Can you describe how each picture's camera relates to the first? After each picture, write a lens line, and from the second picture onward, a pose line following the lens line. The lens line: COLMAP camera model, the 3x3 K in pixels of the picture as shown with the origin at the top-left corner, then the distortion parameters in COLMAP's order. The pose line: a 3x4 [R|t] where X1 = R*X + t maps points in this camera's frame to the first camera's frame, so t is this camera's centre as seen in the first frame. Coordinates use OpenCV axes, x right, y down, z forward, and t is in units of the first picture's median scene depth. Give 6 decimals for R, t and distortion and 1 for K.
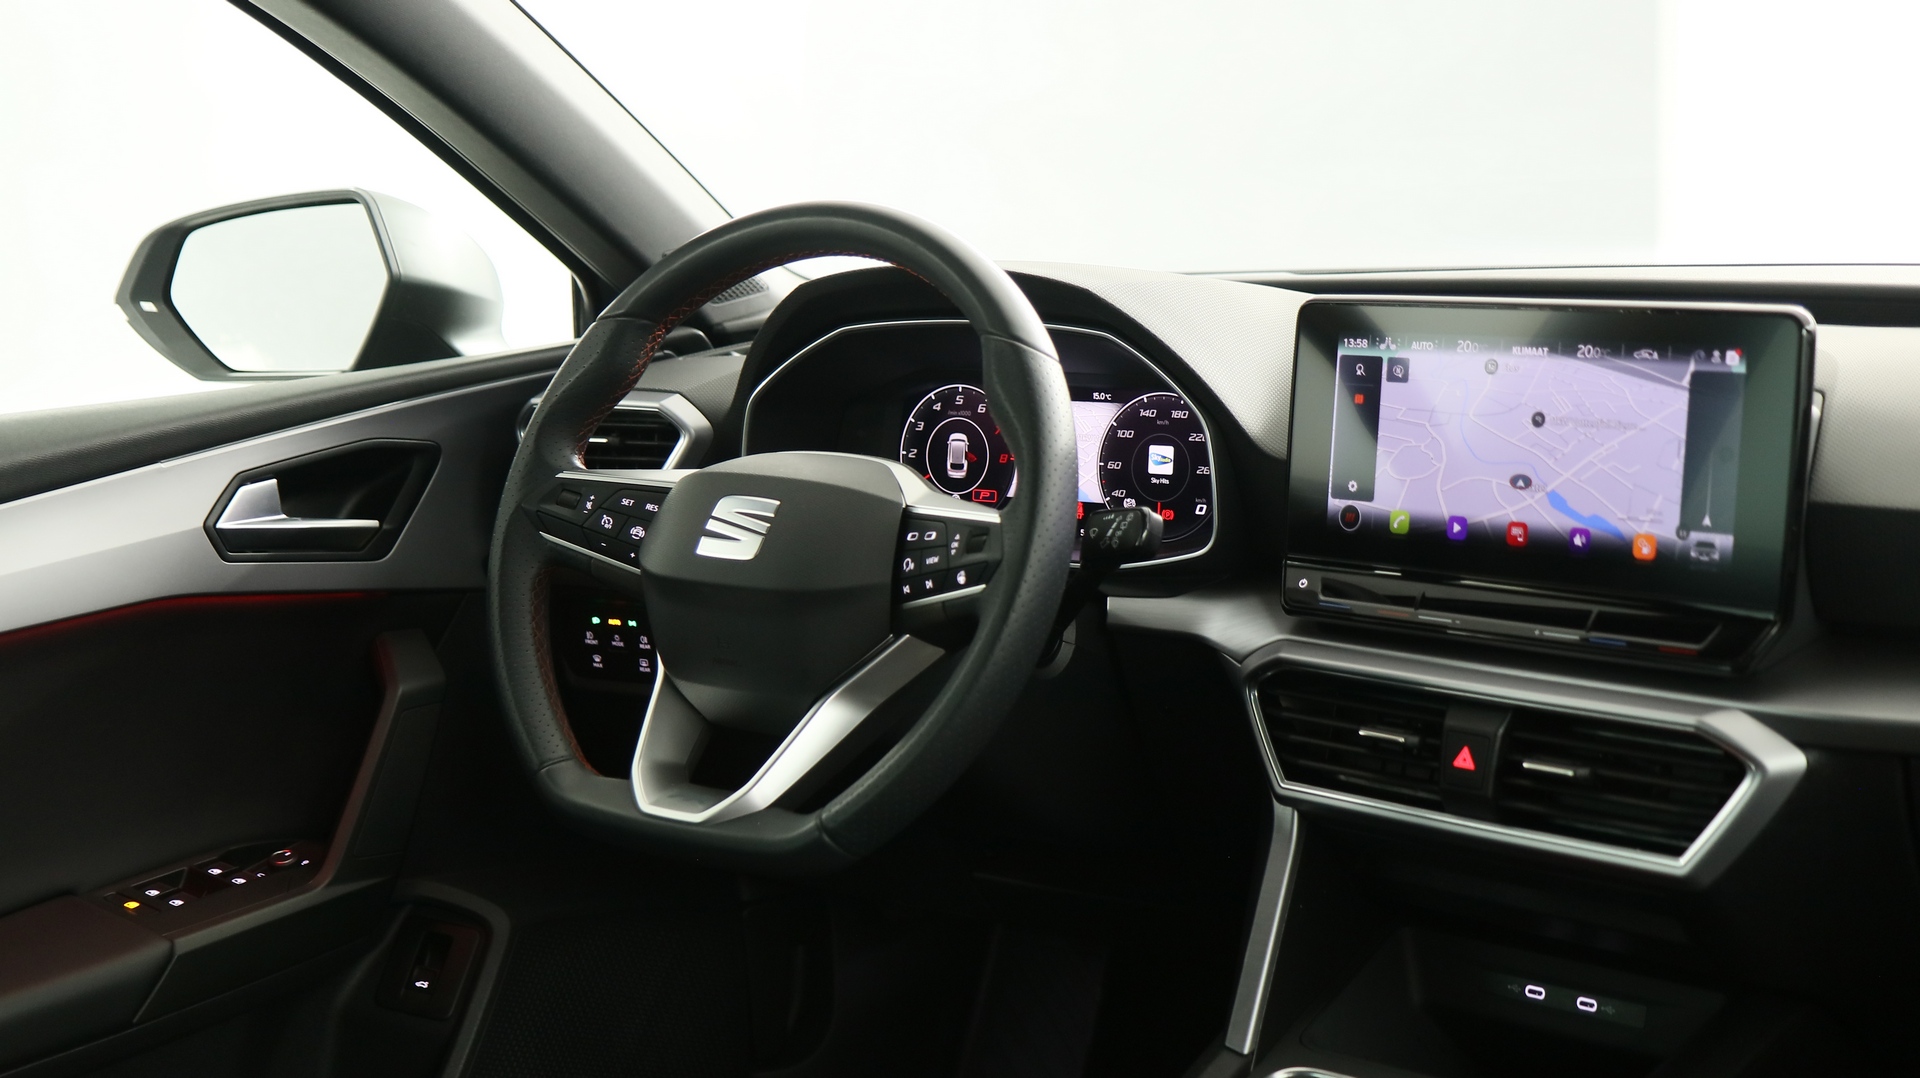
lens RADIAL K [[2671.9, 0, 960.0], [0, 2671.9, 539.0], [0, 0, 1]] dist [0.017599, -0.077061]
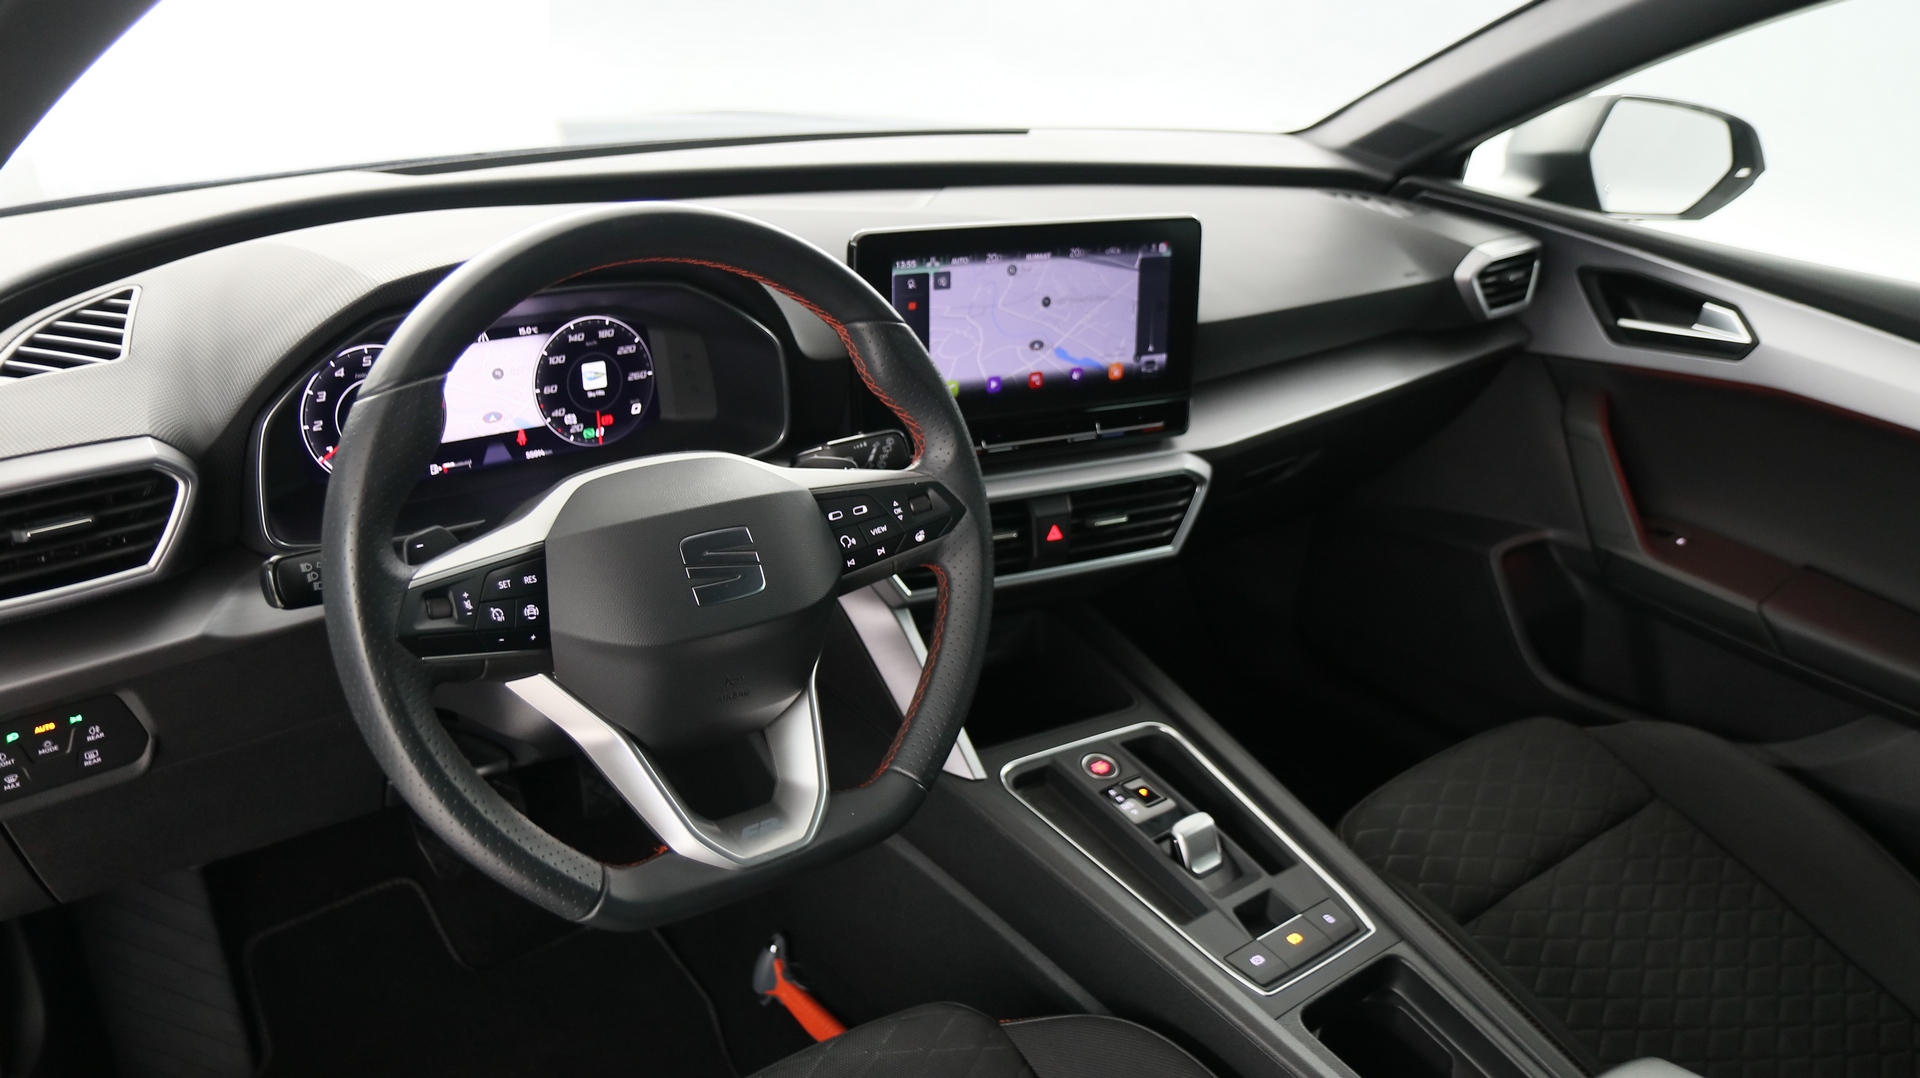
lens RADIAL K [[1457.0, 0, 950.0], [0, 1457.0, 547.2], [0, 0, 1]] dist [-0.016974, 0.005846]
pose [[0.267383, -0.353255, 0.896503, -0.535540], [0.074058, 0.935159, 0.346399, -0.188900], [-0.960740, -0.026228, 0.276207, 0.772997]]
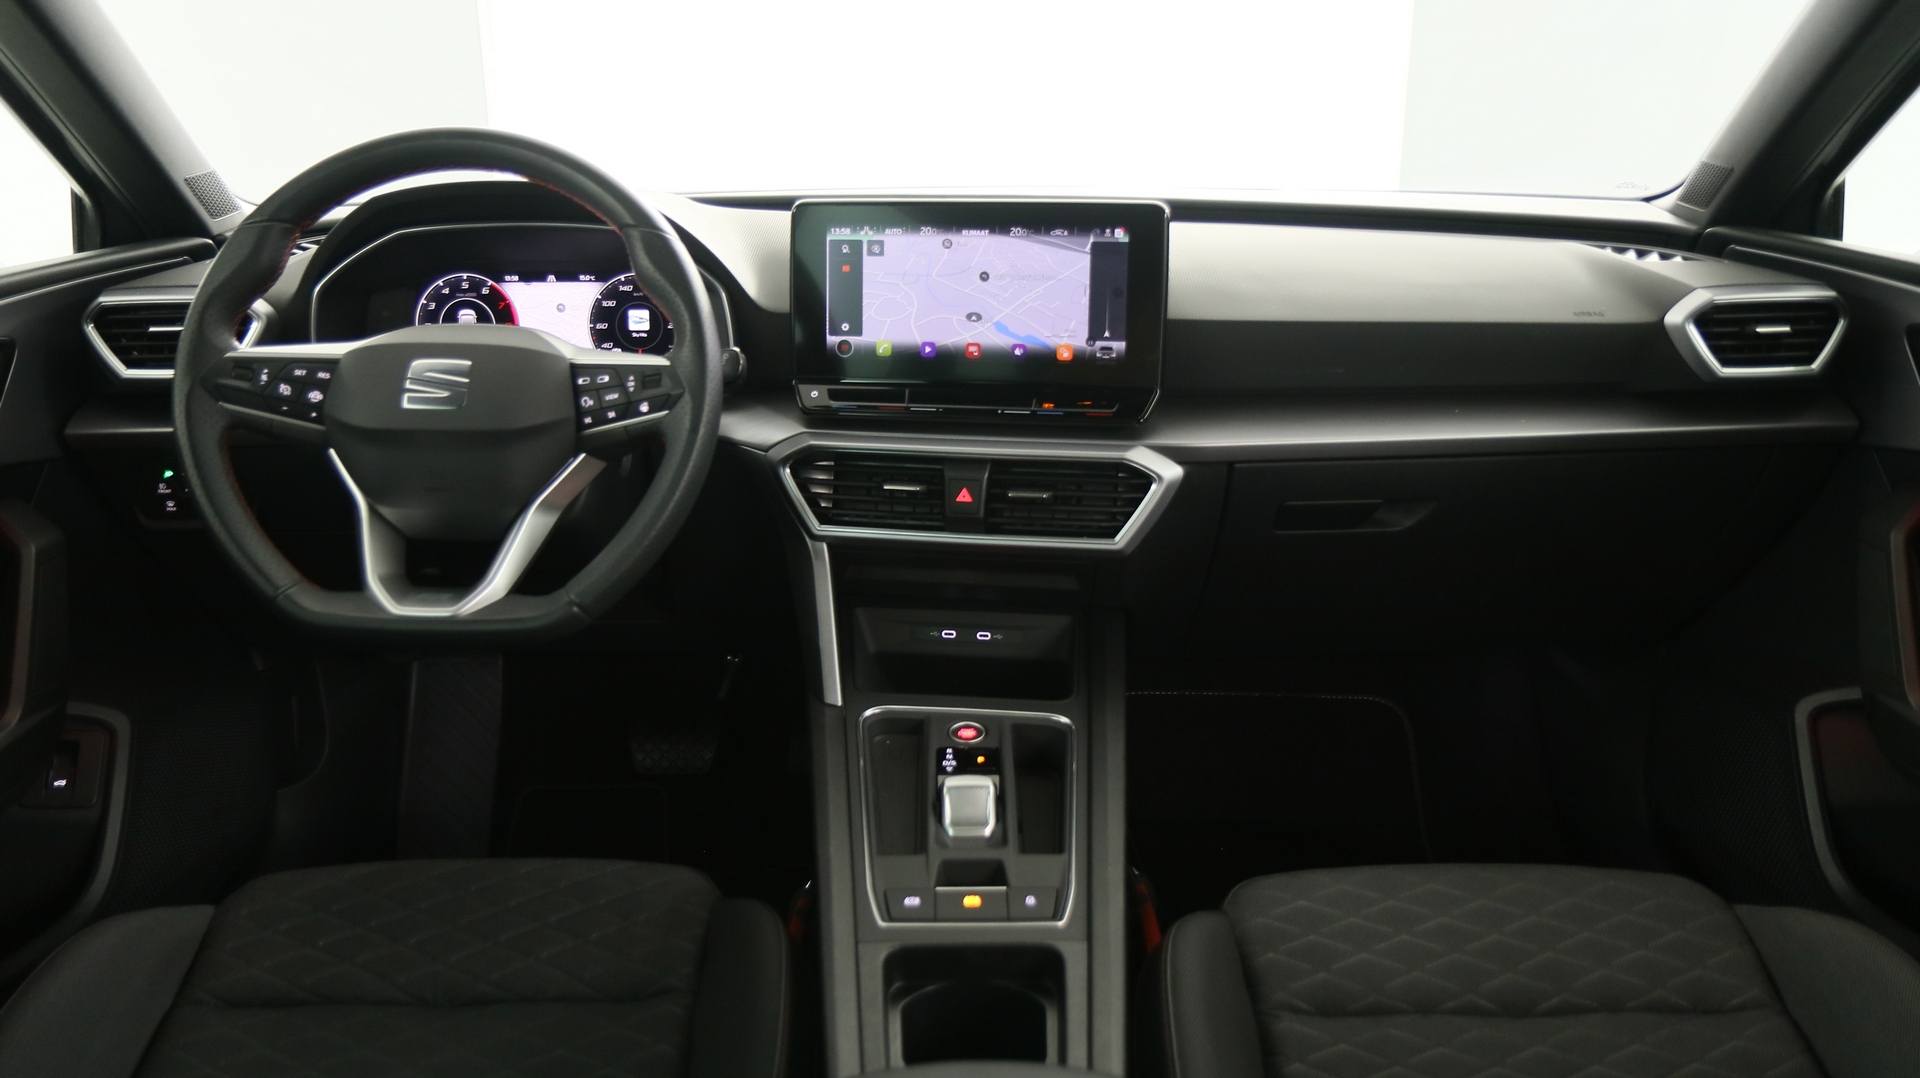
lens RADIAL K [[1457.0, 0, 950.0], [0, 1457.0, 547.2], [0, 0, 1]] dist [-0.016974, 0.005846]
pose [[0.809274, -0.136596, 0.571329, -0.292960], [0.067385, 0.987755, 0.140708, -0.008677], [-0.583553, -0.075372, 0.808569, 0.286424]]
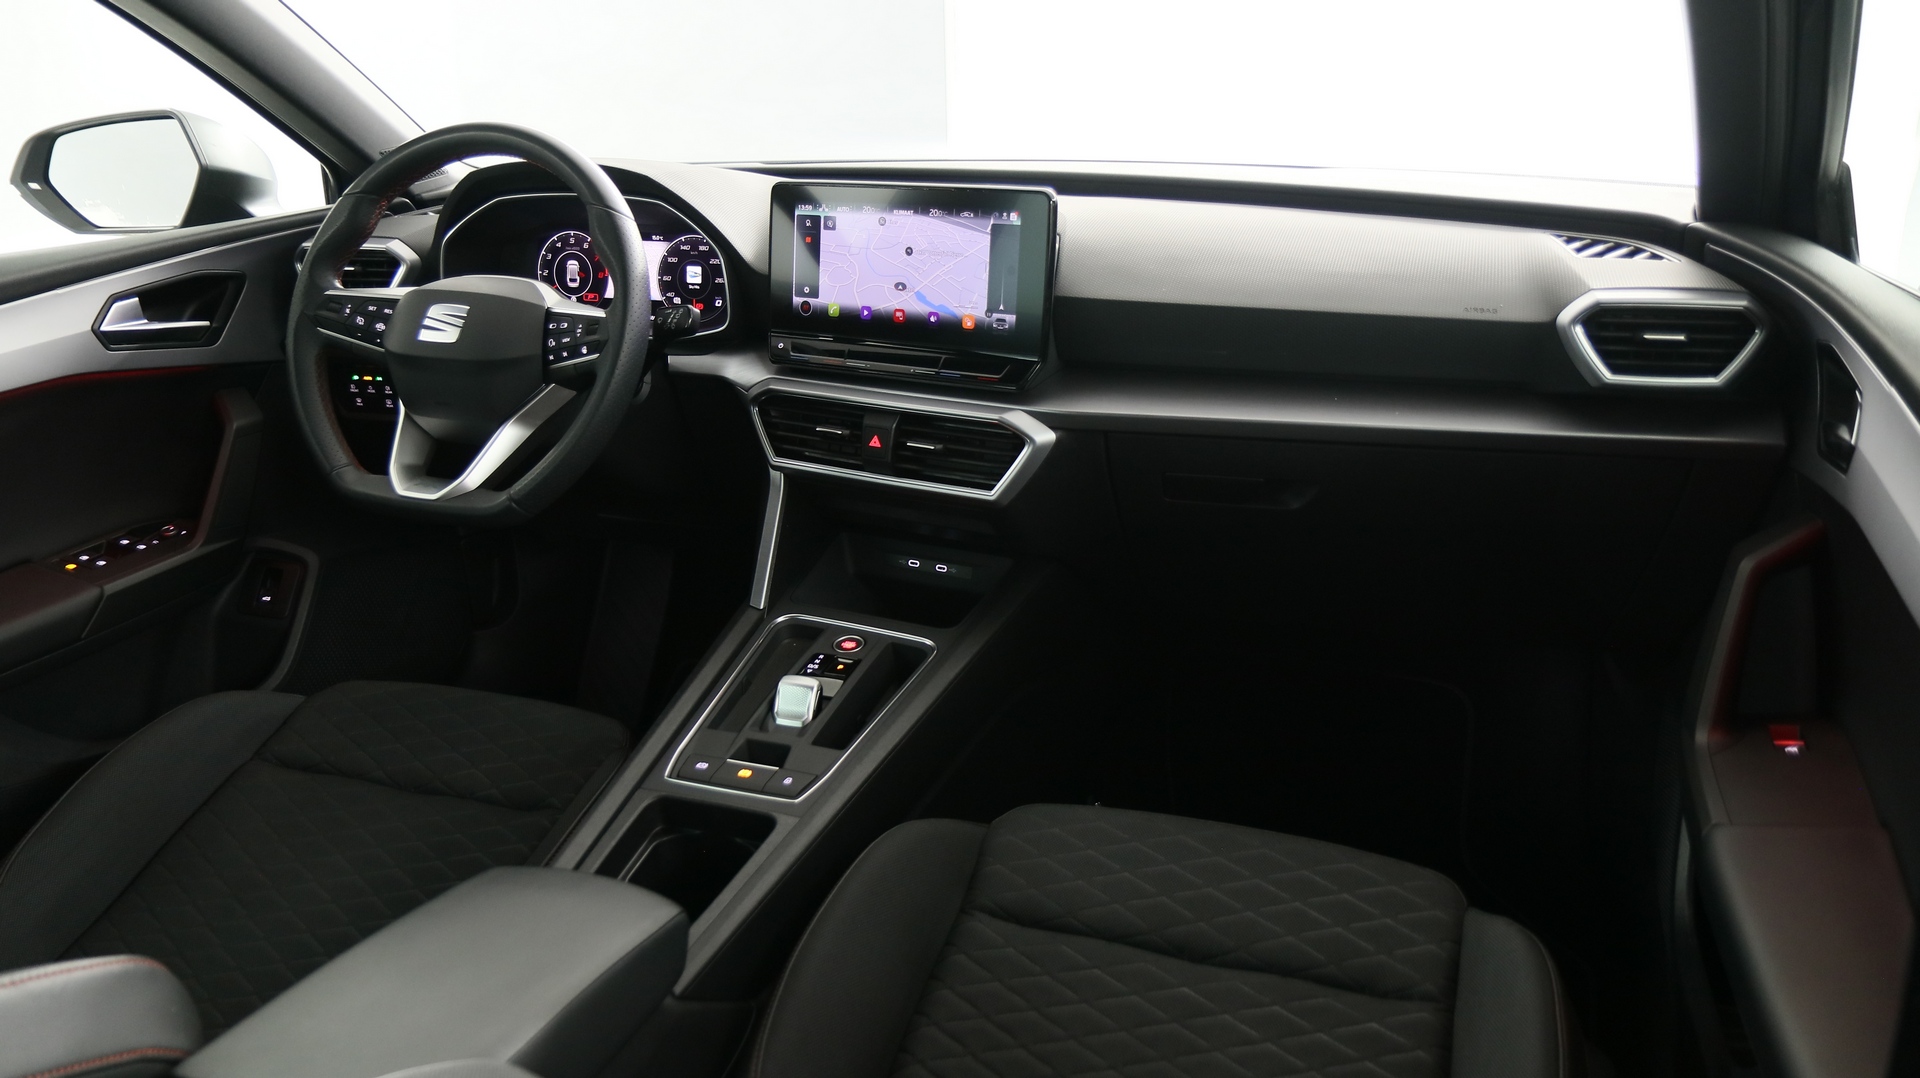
lens RADIAL K [[1457.0, 0, 950.0], [0, 1457.0, 547.2], [0, 0, 1]] dist [-0.016974, 0.005846]
pose [[0.966584, -0.064828, 0.248016, -0.011787], [0.022746, 0.985368, 0.168914, -0.012562], [-0.255338, -0.157629, 0.953916, 0.027004]]
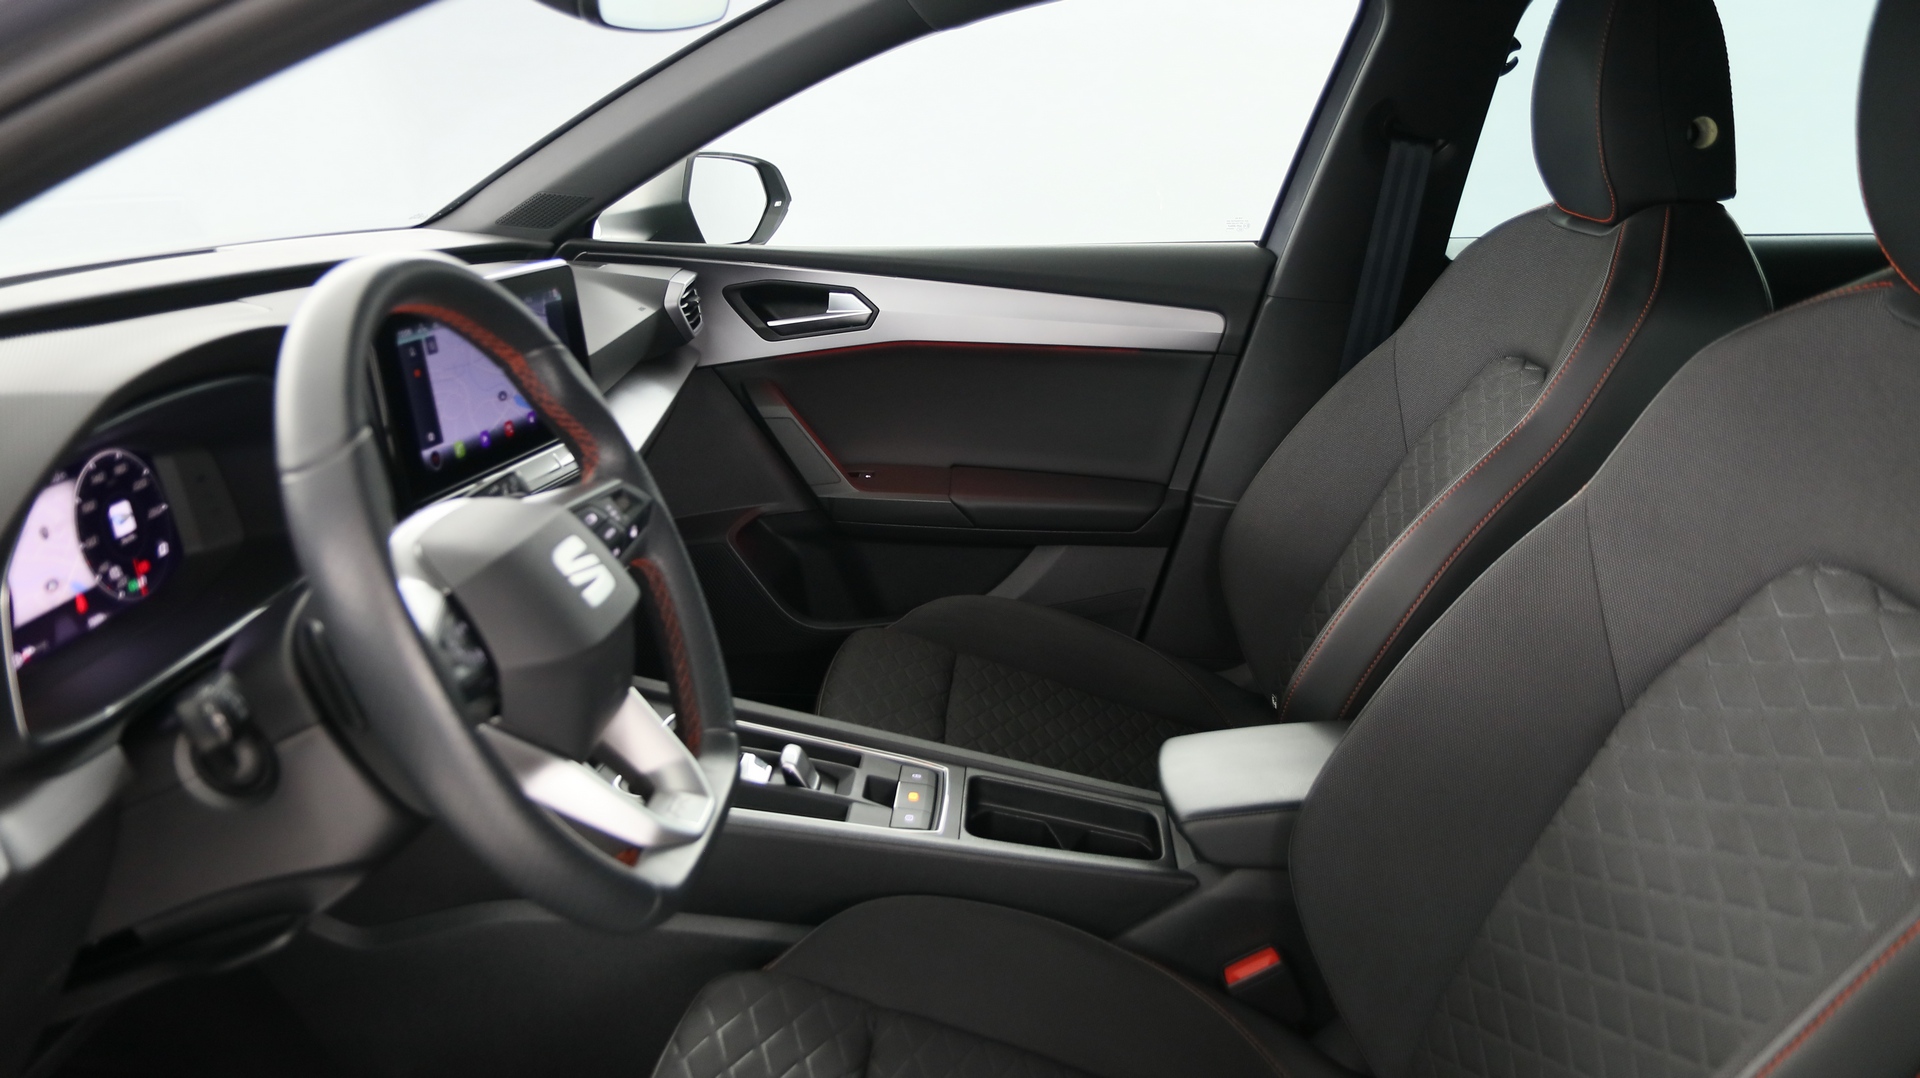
lens RADIAL K [[1484.7, 0, 958.3], [0, 1484.7, 544.3], [0, 0, 1]] dist [-0.003202, 0.002897]
pose [[-0.541792, -0.213799, 0.812866, -0.619738], [0.145782, 0.928547, 0.341393, -0.186673], [-0.827773, 0.303465, -0.471911, 1.145631]]
